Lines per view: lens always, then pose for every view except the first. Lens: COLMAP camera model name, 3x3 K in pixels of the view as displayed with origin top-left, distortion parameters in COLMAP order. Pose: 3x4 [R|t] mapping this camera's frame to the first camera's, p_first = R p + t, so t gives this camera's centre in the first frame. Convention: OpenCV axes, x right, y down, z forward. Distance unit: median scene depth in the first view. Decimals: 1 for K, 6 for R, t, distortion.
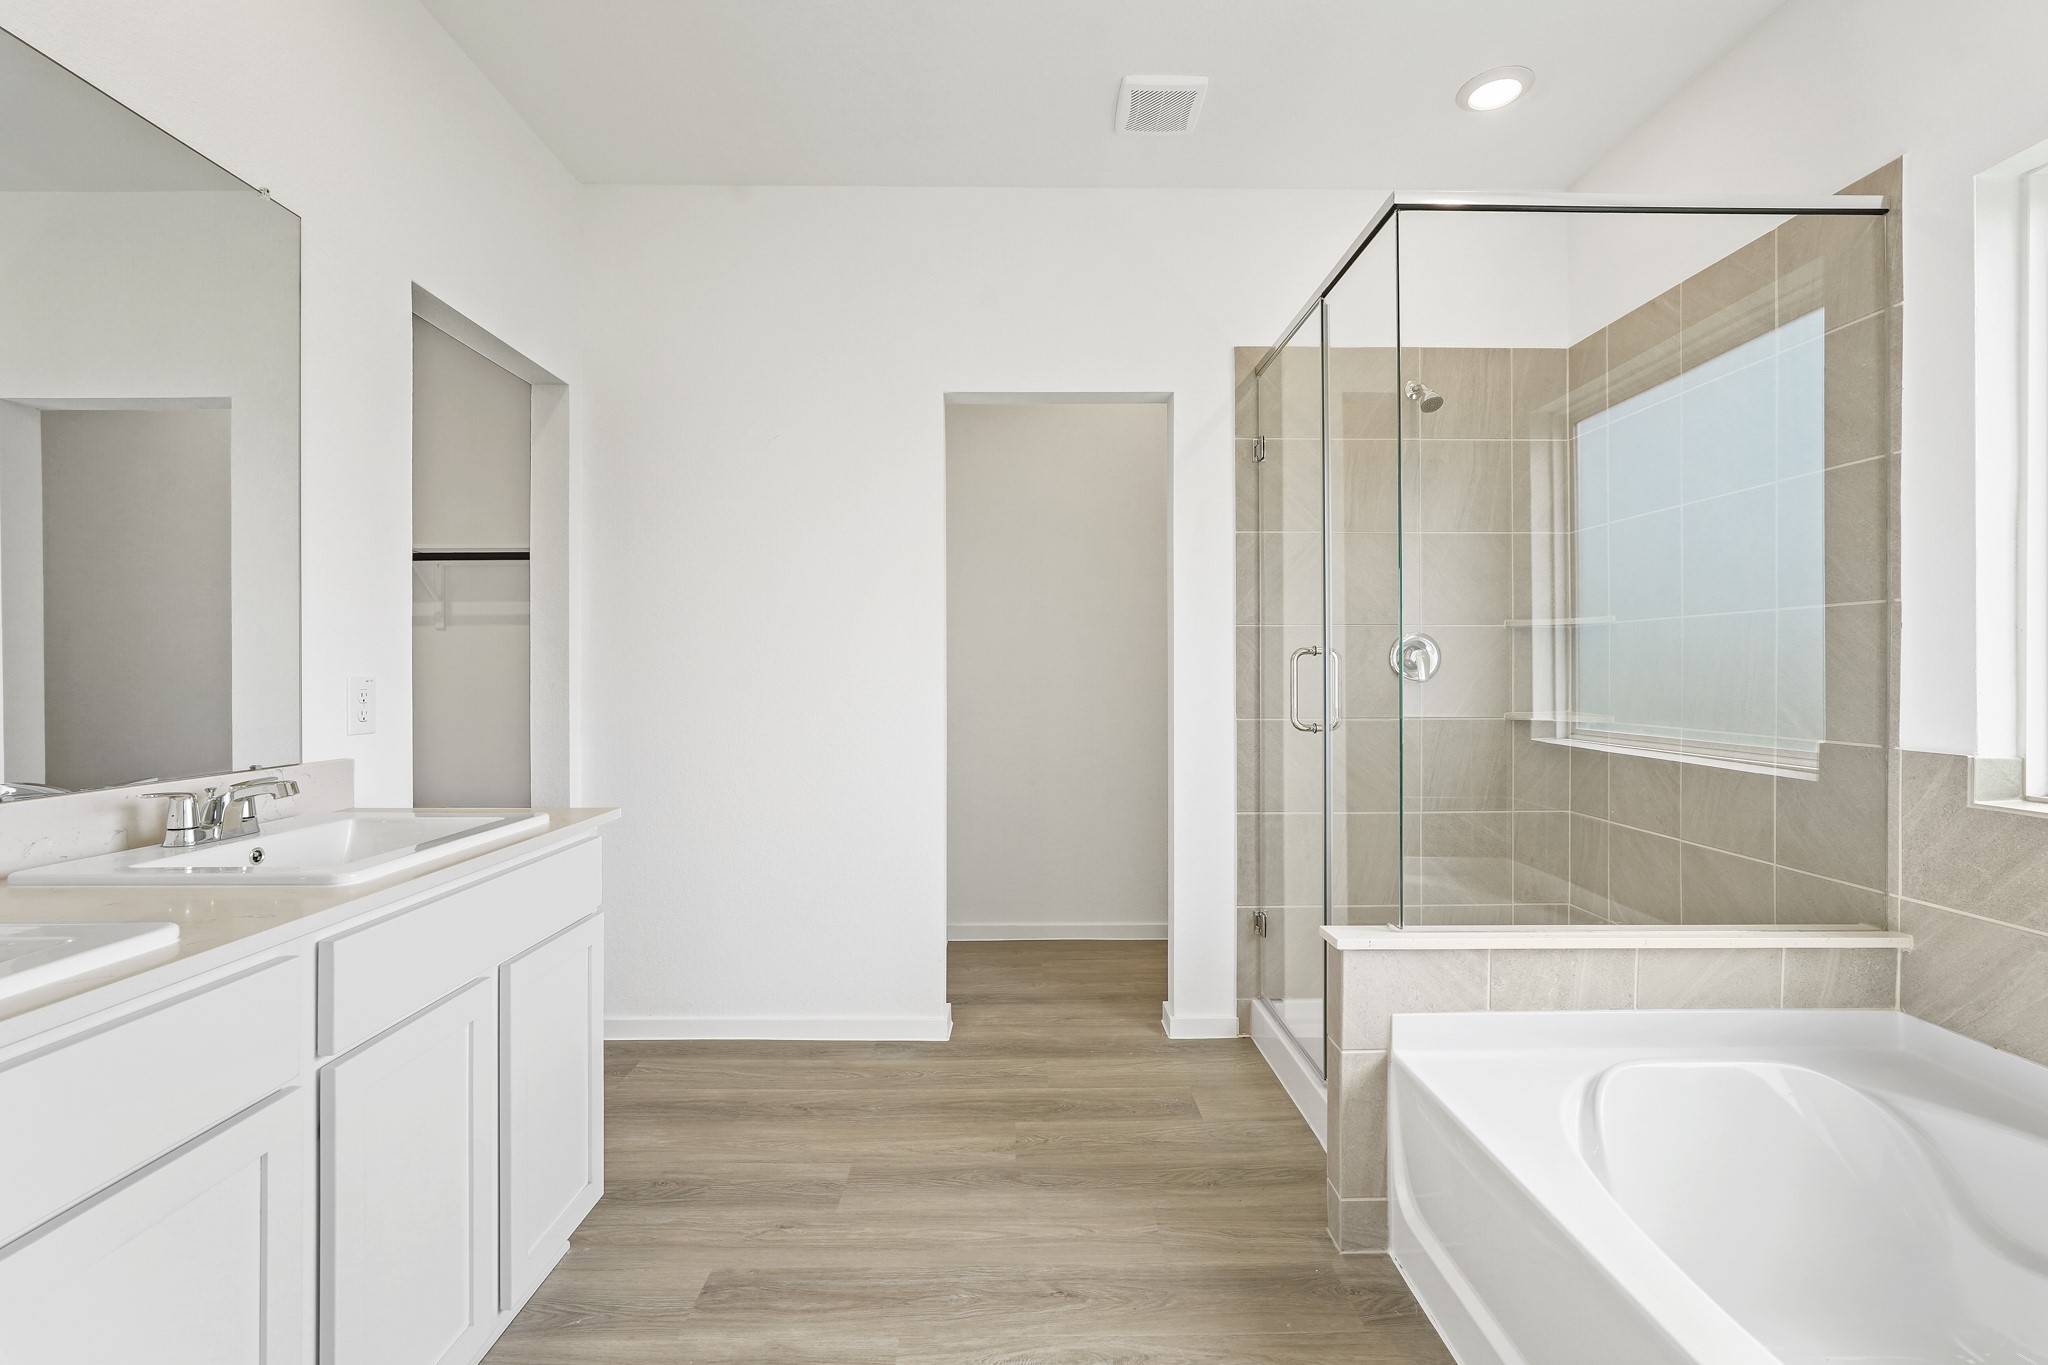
lens RADIAL K [[896.8, 0, 1020.3], [0, 896.8, 676.7], [0, 0, 1]] dist [-0.001980, 0.000745]
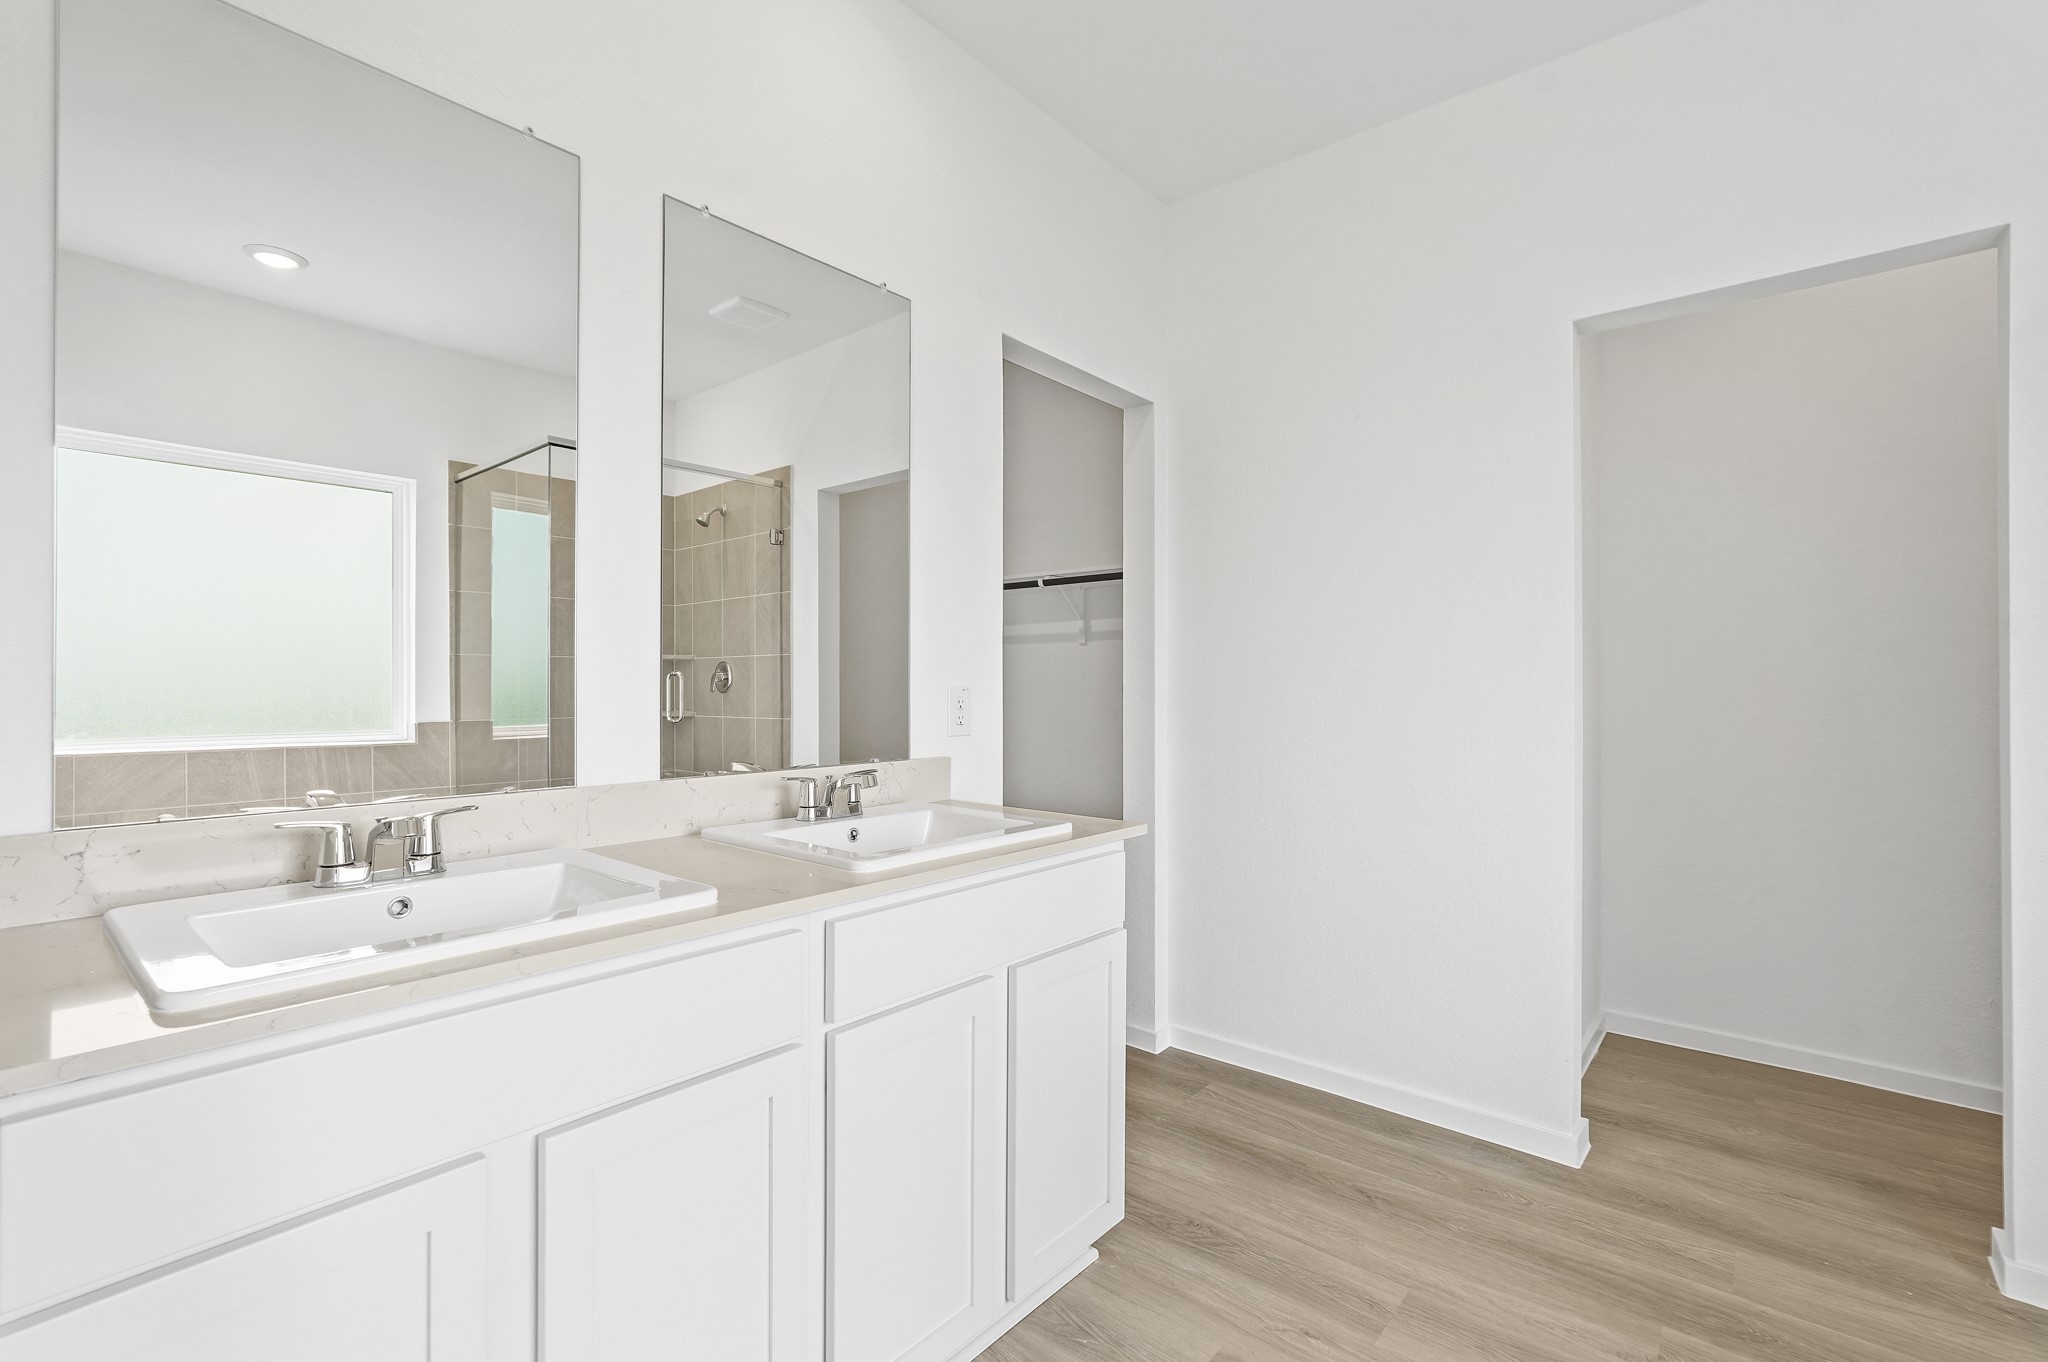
lens RADIAL K [[914.0, 0, 1024.0], [0, 914.0, 681.0], [0, 0, 1]] dist [-0.013524, 0.007255]
pose [[0.765064, 0.001832, -0.643952, 0.065769], [-0.007013, 0.999960, -0.005488, -0.000473], [0.643916, 0.008715, 0.765047, 0.123827]]
